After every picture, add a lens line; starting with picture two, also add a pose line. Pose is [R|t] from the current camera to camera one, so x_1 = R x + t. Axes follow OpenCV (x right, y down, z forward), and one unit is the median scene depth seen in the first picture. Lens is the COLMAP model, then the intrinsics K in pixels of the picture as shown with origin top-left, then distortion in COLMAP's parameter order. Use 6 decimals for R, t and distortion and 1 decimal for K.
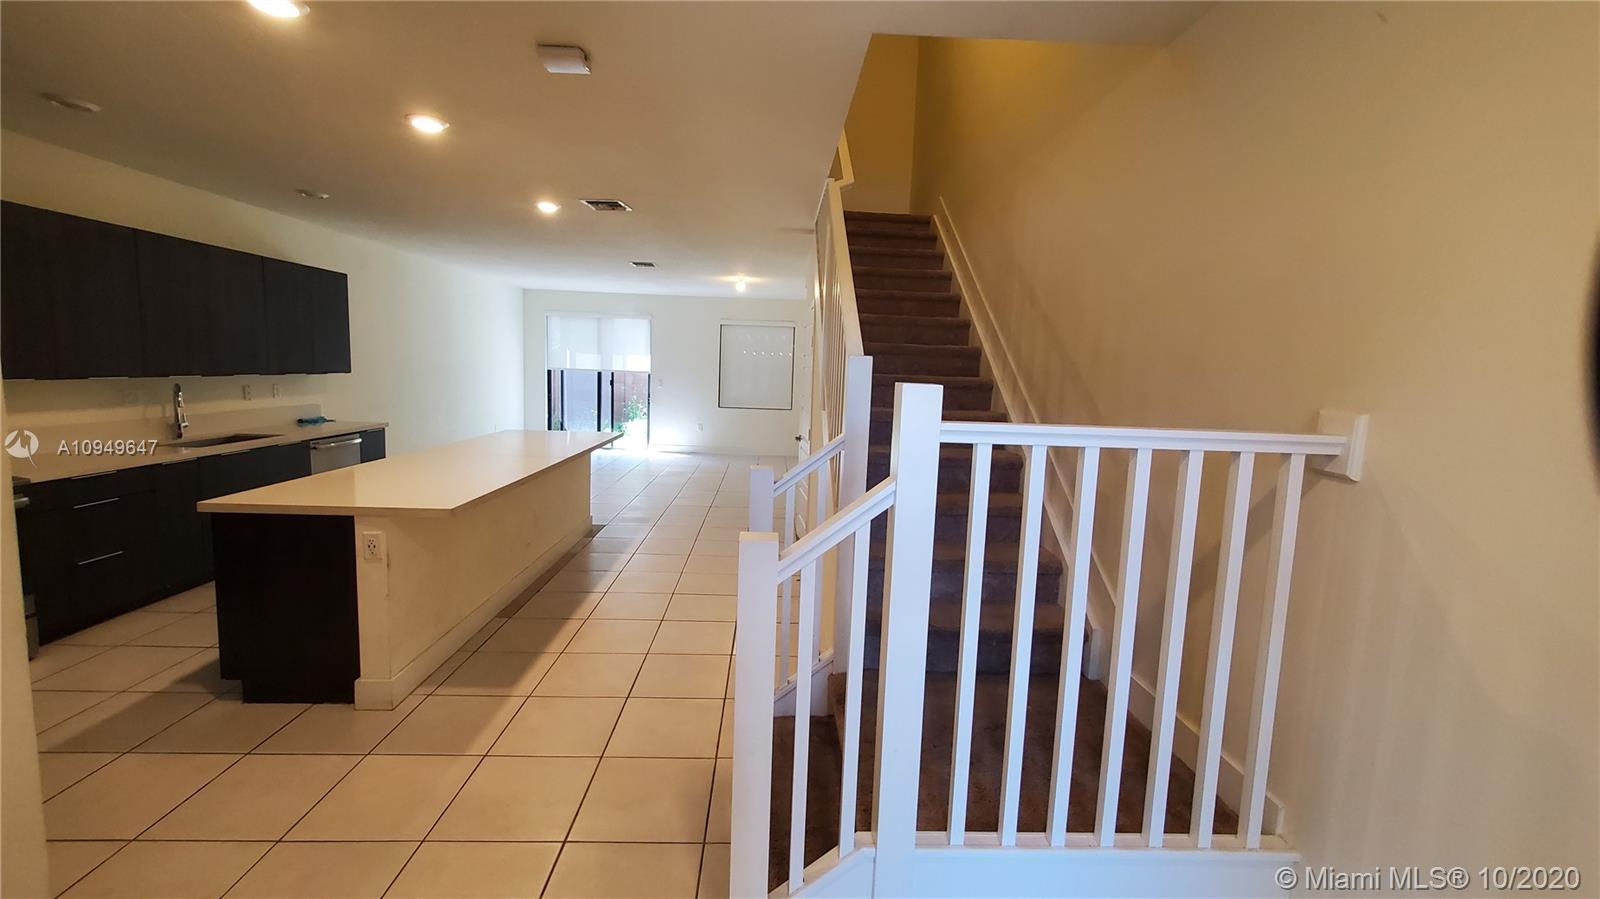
lens RADIAL K [[648.3, 0, 802.4], [0, 648.3, 432.9], [0, 0, 1]] dist [0.005406, -0.000810]
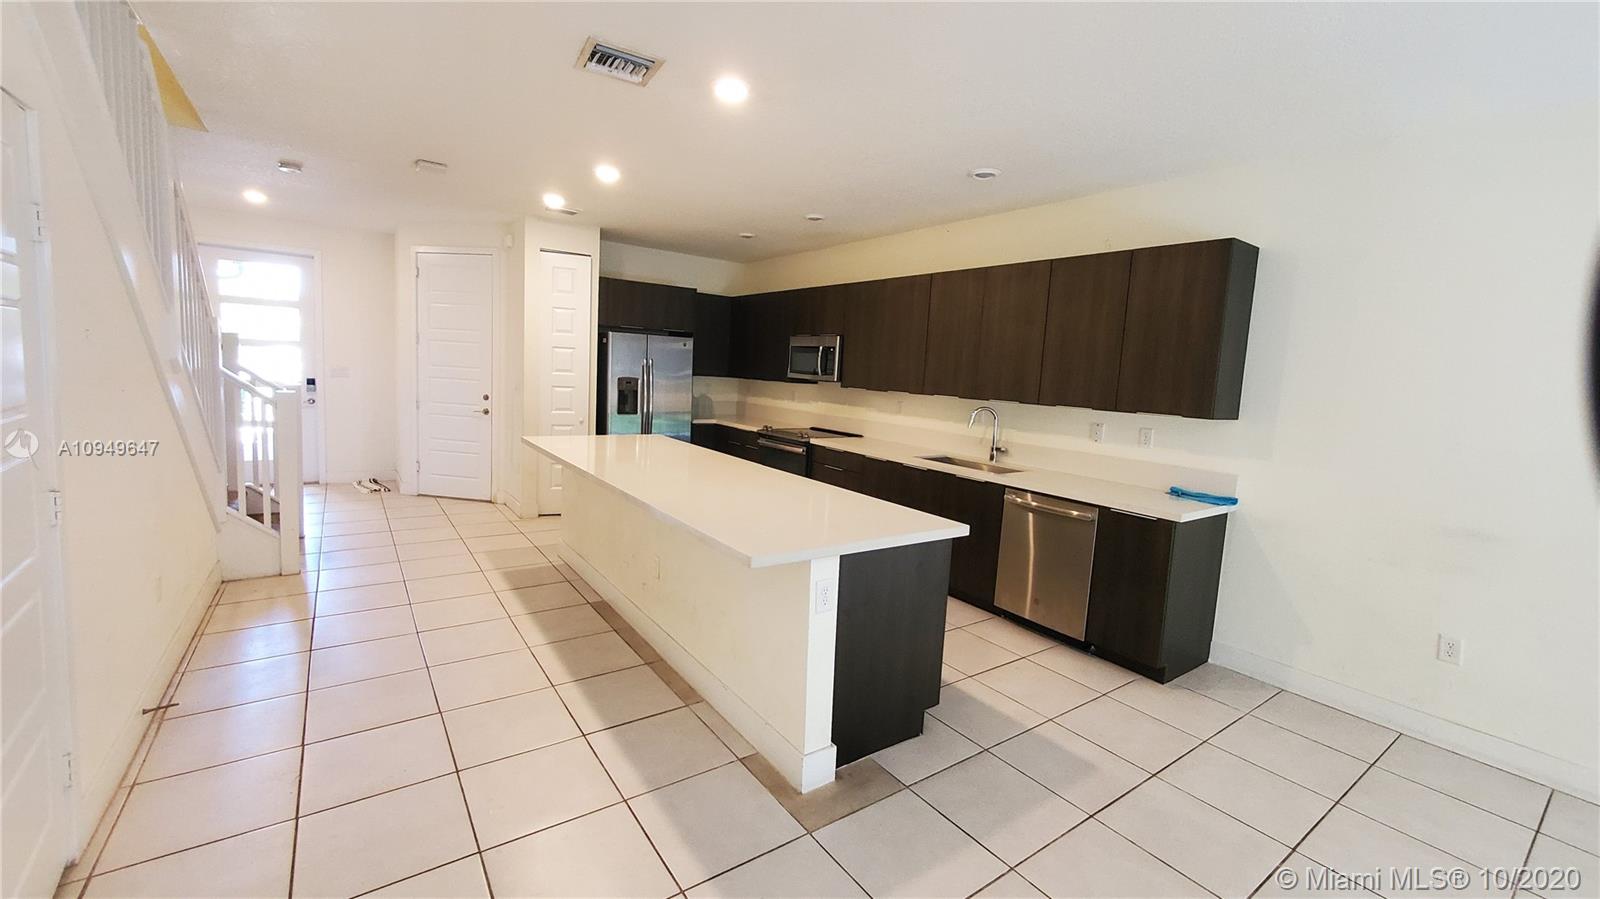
lens RADIAL K [[648.3, 0, 810.2], [0, 648.3, 438.4], [0, 0, 1]] dist [0.005406, -0.000810]
pose [[-0.833076, -0.019878, -0.552801, -0.121568], [-0.138388, 0.975064, 0.173490, -0.138740], [0.535568, 0.221031, -0.815054, 1.407874]]
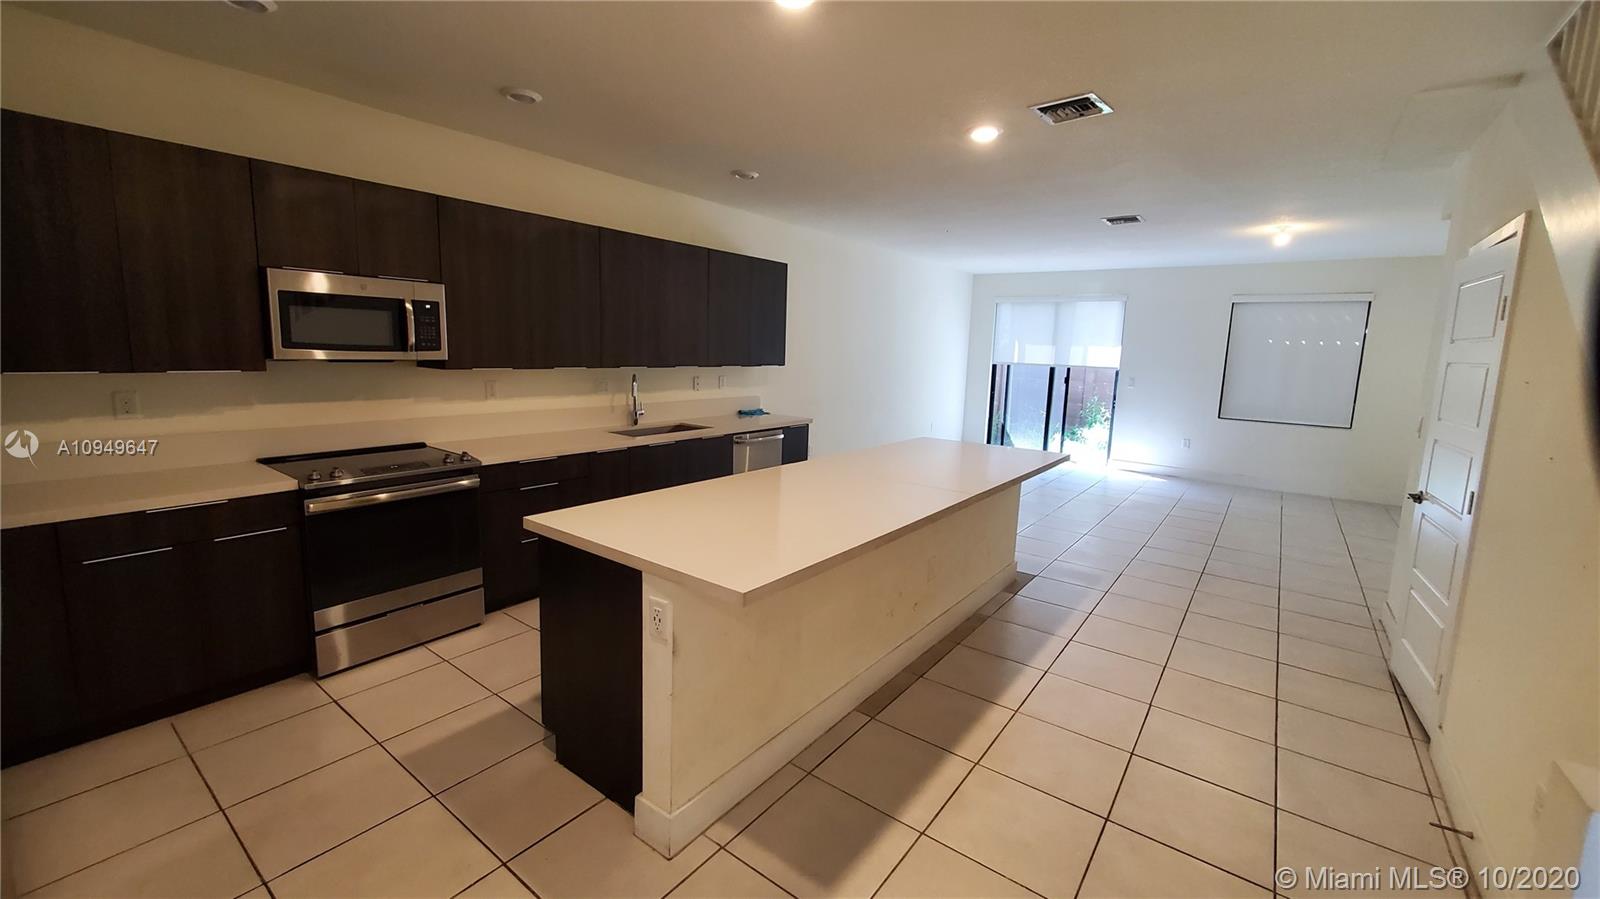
lens RADIAL K [[648.3, 0, 788.7], [0, 648.3, 431.3], [0, 0, 1]] dist [0.005406, -0.000810]
pose [[0.766931, 0.074803, -0.637356, -0.069529], [-0.071201, 0.996970, 0.031332, -0.027589], [0.637768, 0.021351, 0.769933, 0.284923]]
